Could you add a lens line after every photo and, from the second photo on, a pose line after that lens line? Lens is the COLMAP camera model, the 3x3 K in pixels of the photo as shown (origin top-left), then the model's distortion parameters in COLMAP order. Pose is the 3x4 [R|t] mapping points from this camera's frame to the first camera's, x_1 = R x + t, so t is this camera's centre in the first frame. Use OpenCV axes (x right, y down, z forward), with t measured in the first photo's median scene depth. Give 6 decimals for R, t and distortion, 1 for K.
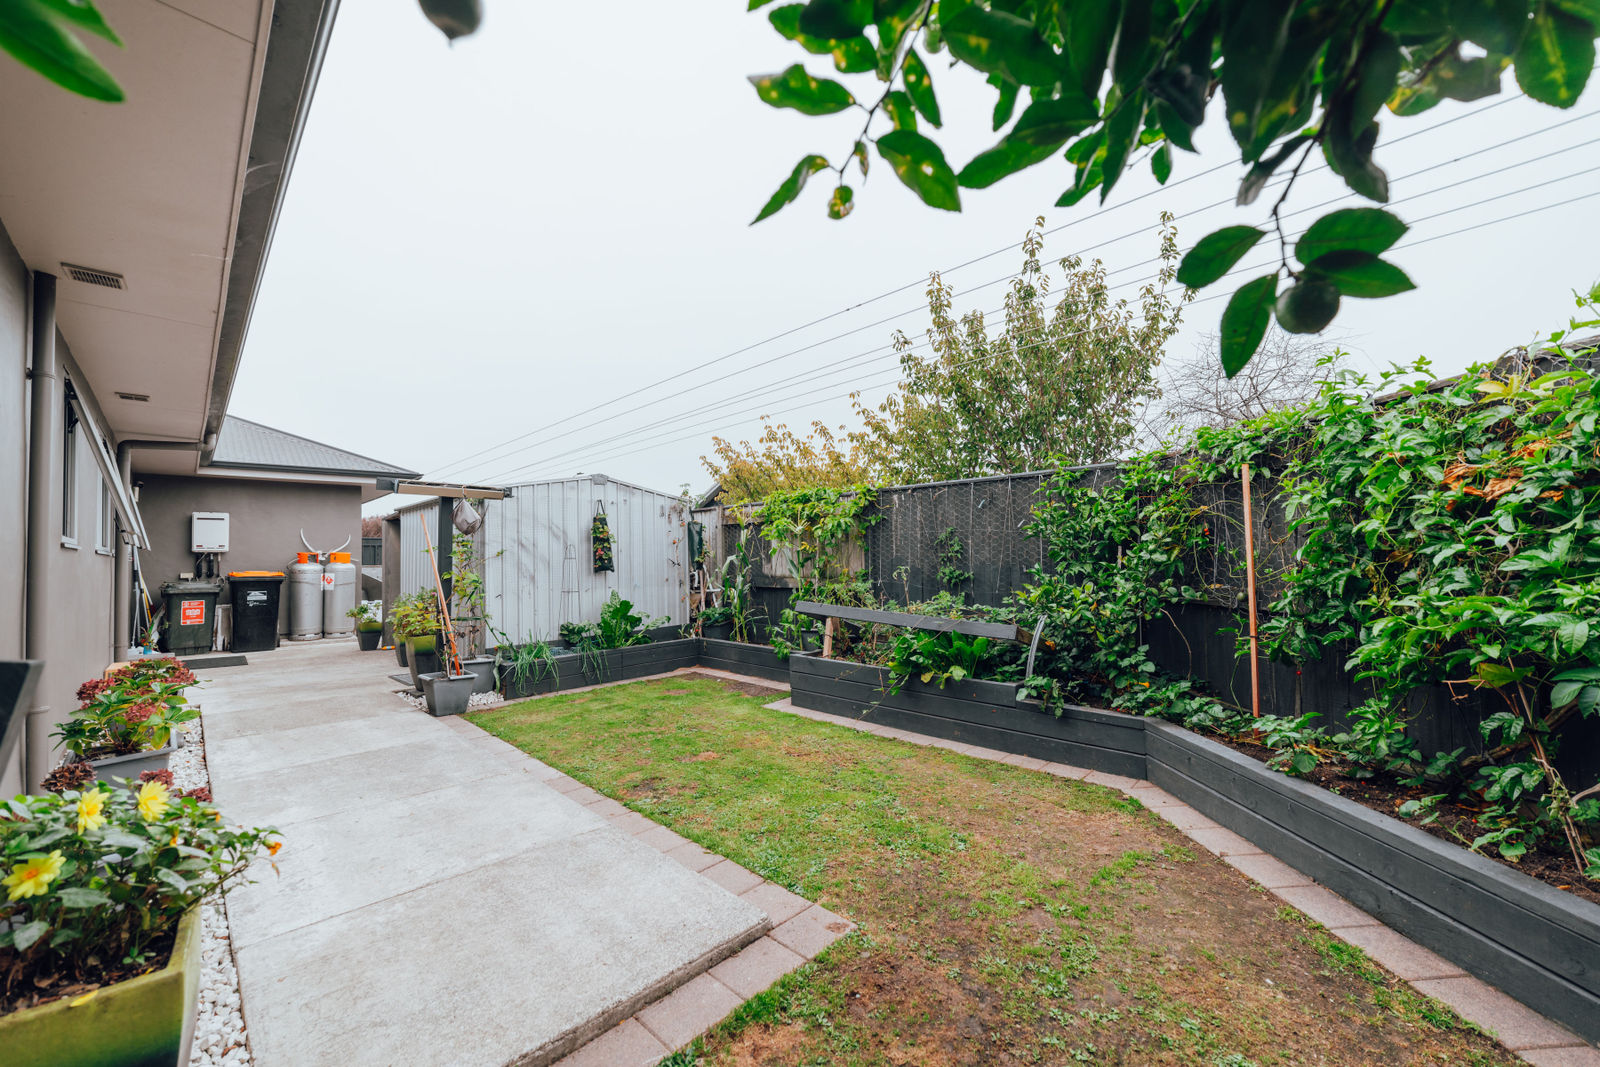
lens RADIAL K [[609.0, 0, 800.0], [0, 609.0, 533.5], [0, 0, 1]] dist [-0.021643, 0.009868]
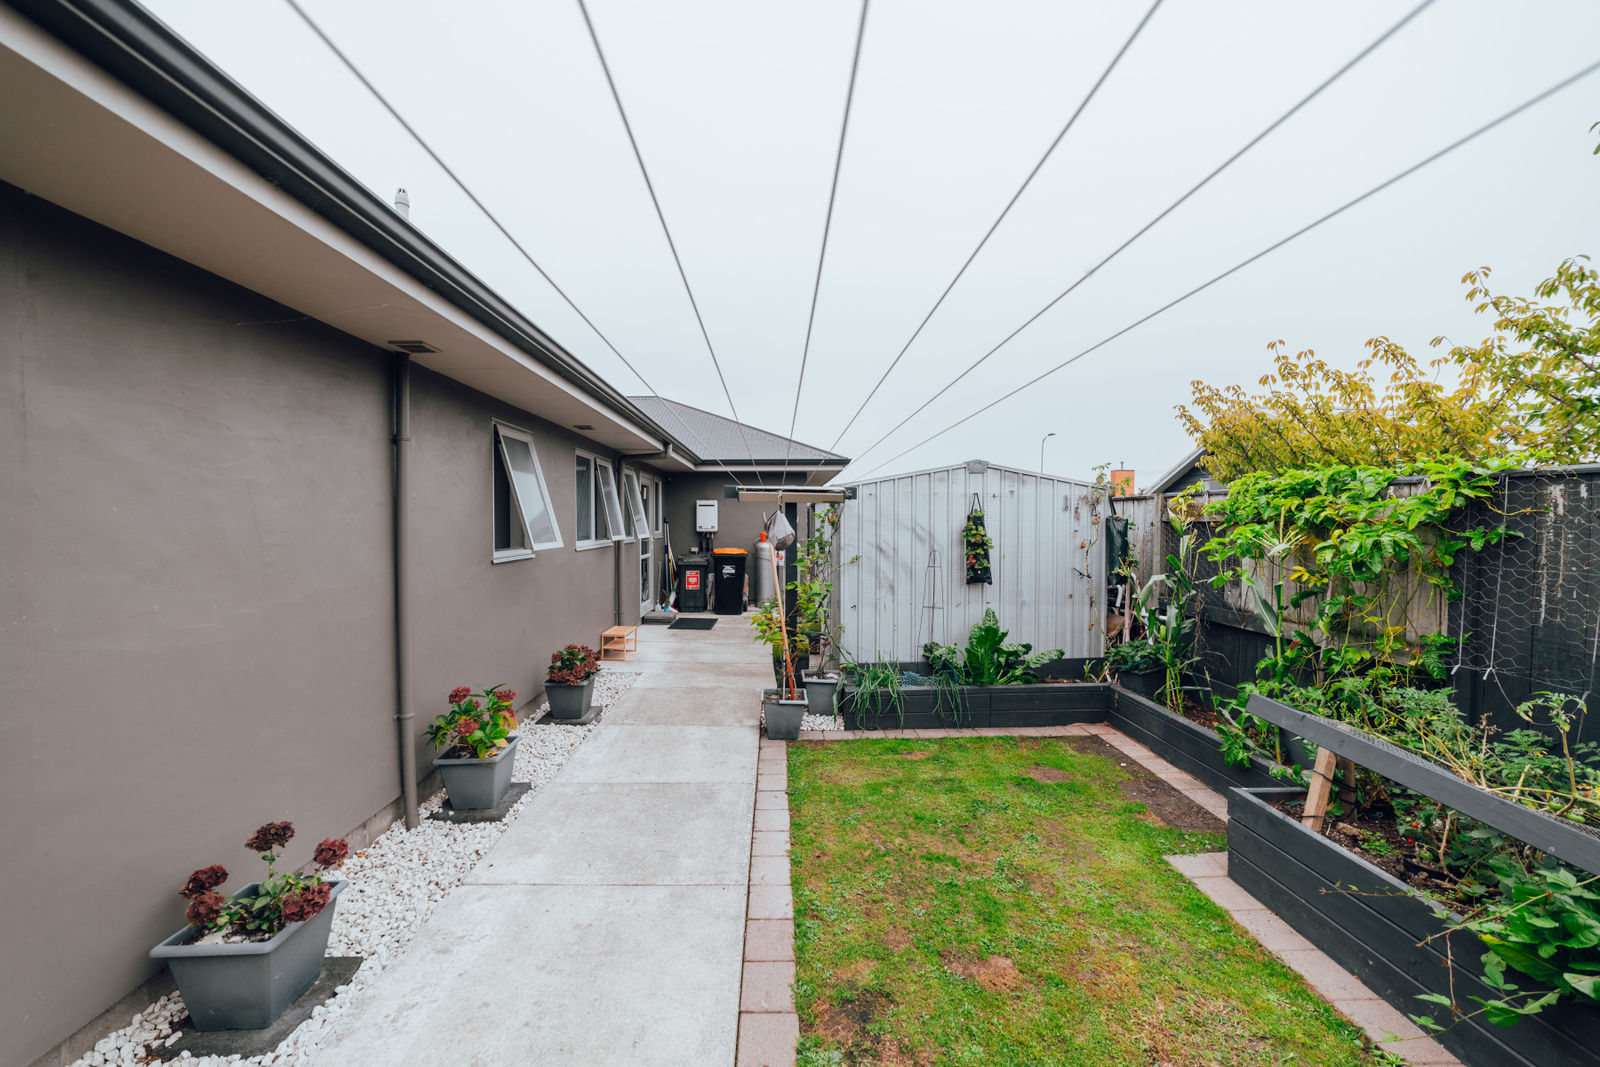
lens RADIAL K [[609.0, 0, 800.0], [0, 609.0, 533.5], [0, 0, 1]] dist [-0.021643, 0.009868]
pose [[0.723347, 0.036300, -0.689529, 0.054777], [0.010985, 0.997886, 0.064056, -0.055793], [0.690397, -0.053909, 0.721419, 0.262387]]
